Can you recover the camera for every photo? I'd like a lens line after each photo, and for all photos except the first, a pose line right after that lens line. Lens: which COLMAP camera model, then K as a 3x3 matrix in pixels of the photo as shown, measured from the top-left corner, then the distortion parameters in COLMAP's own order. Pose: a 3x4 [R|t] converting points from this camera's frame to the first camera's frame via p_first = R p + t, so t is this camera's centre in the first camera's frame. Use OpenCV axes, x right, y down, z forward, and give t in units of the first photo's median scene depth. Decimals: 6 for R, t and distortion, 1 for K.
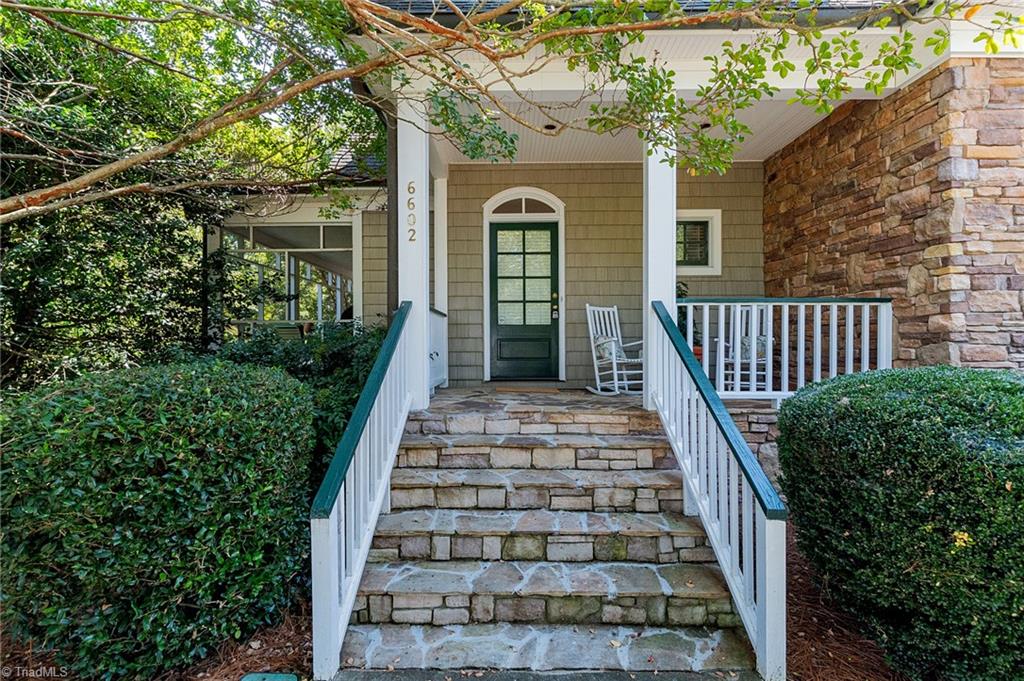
lens RADIAL K [[458.9, 0, 510.6], [0, 458.9, 343.2], [0, 0, 1]] dist [-0.001100, -0.000014]
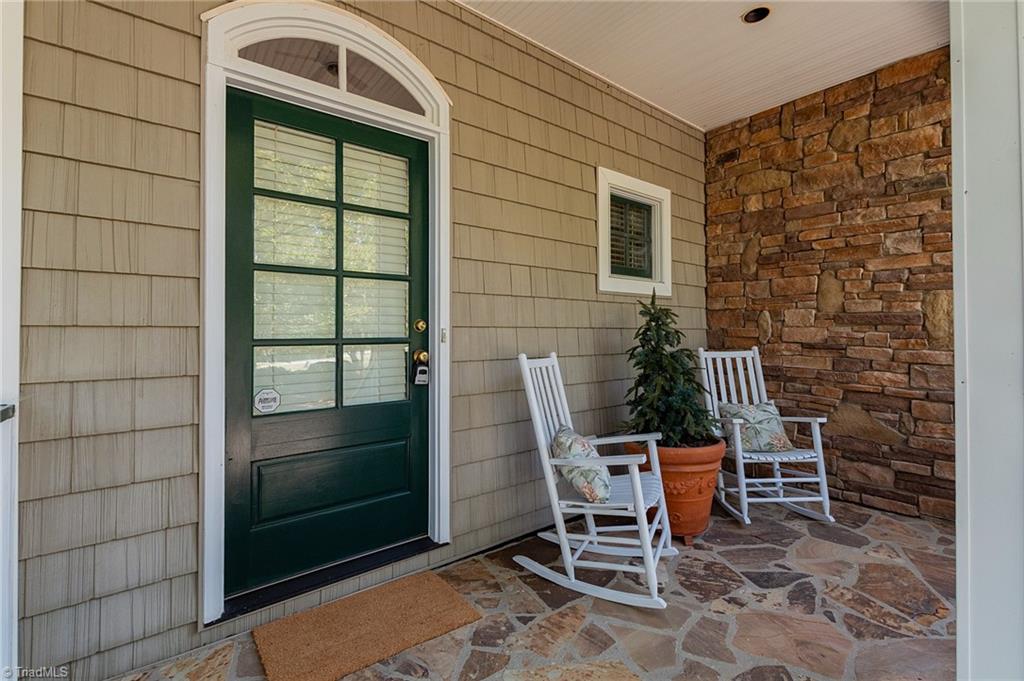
lens RADIAL K [[458.9, 0, 515.7], [0, 458.9, 326.6], [0, 0, 1]] dist [-0.001100, -0.000014]
pose [[0.771070, 0.007381, 0.636708, -0.091302], [0.000737, 0.999922, -0.012483, -0.099559], [-0.636750, 0.010095, 0.771004, 0.651207]]
